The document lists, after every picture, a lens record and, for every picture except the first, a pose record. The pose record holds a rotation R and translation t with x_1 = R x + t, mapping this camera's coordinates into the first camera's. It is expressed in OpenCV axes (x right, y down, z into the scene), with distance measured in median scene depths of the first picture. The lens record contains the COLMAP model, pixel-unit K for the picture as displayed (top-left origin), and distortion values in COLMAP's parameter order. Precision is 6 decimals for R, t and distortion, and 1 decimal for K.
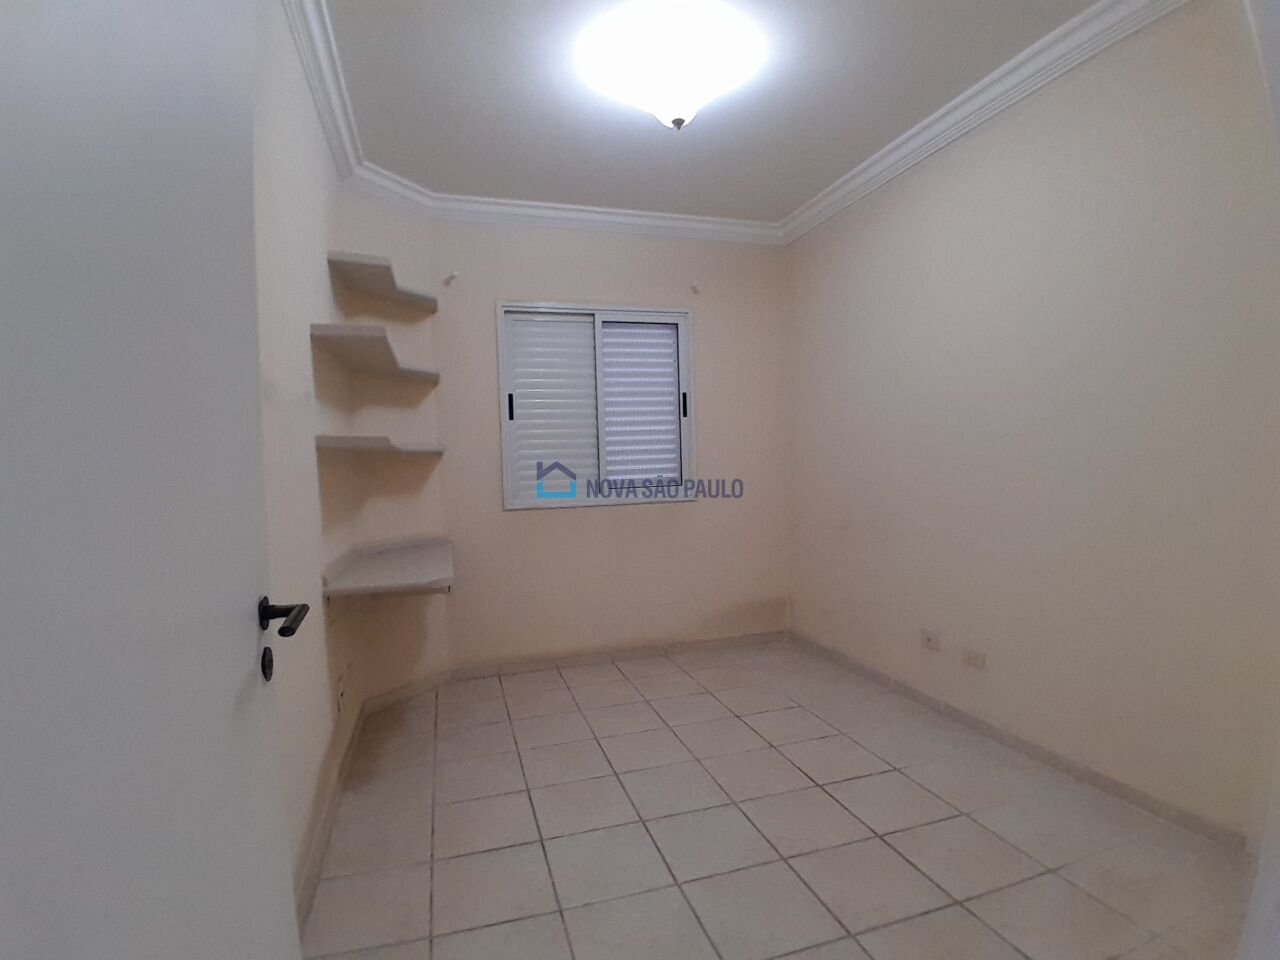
lens RADIAL K [[646.8, 0, 633.7], [0, 646.8, 484.6], [0, 0, 1]] dist [0.011160, -0.053676]
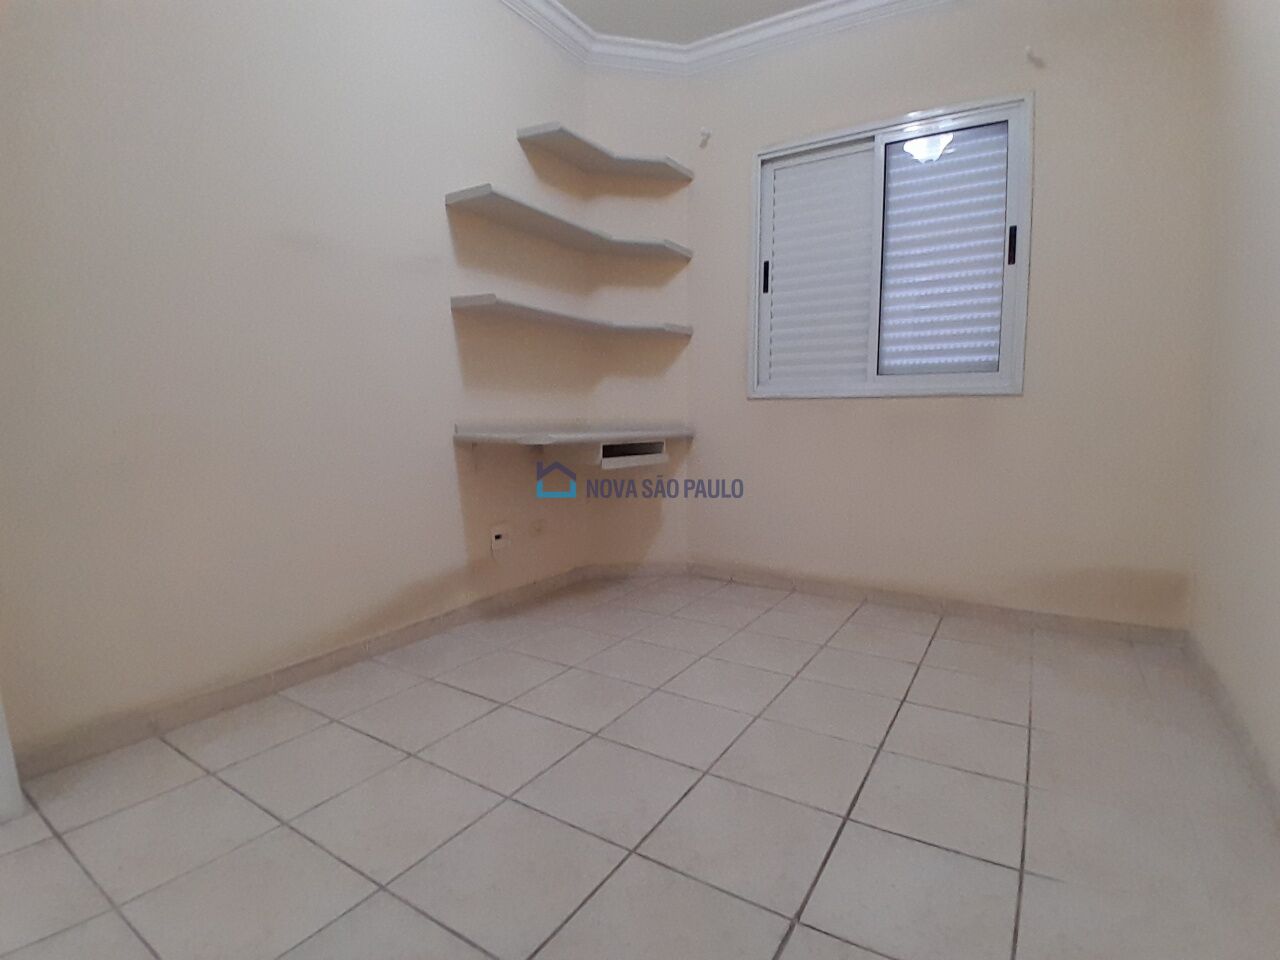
lens RADIAL K [[646.8, 0, 633.7], [0, 646.8, 484.6], [0, 0, 1]] dist [0.011160, -0.053676]
pose [[0.644405, 0.111469, -0.756516, 0.377836], [-0.050830, 0.993374, 0.103071, 0.073332], [0.762993, -0.027965, 0.645801, 0.314858]]
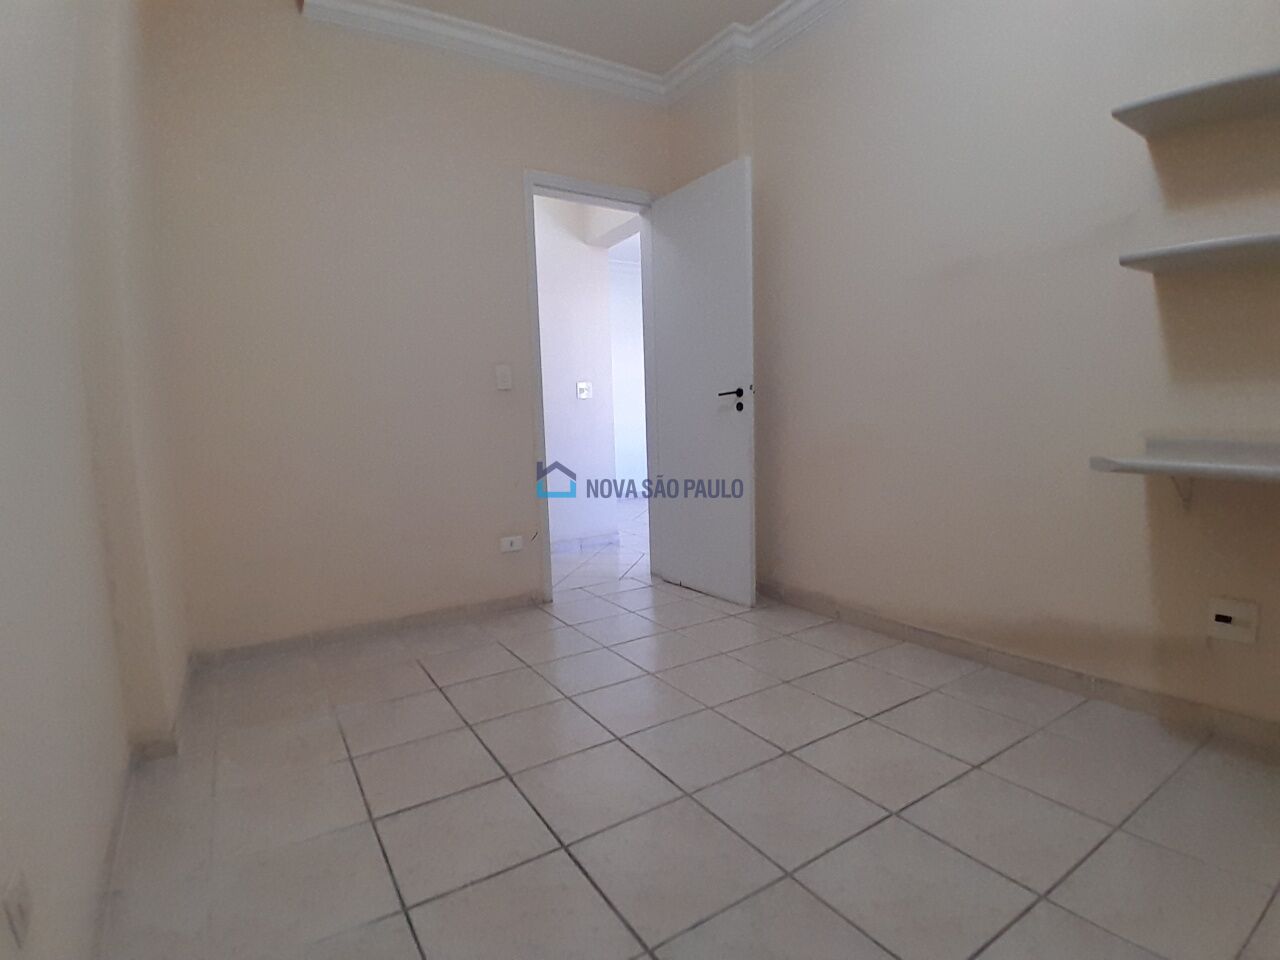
lens RADIAL K [[646.8, 0, 633.7], [0, 646.8, 484.6], [0, 0, 1]] dist [0.011160, -0.053676]
pose [[-0.959716, 0.084120, -0.268084, 0.229056], [0.039959, 0.985296, 0.166120, 0.029180], [0.278116, 0.148715, -0.948965, 1.007311]]
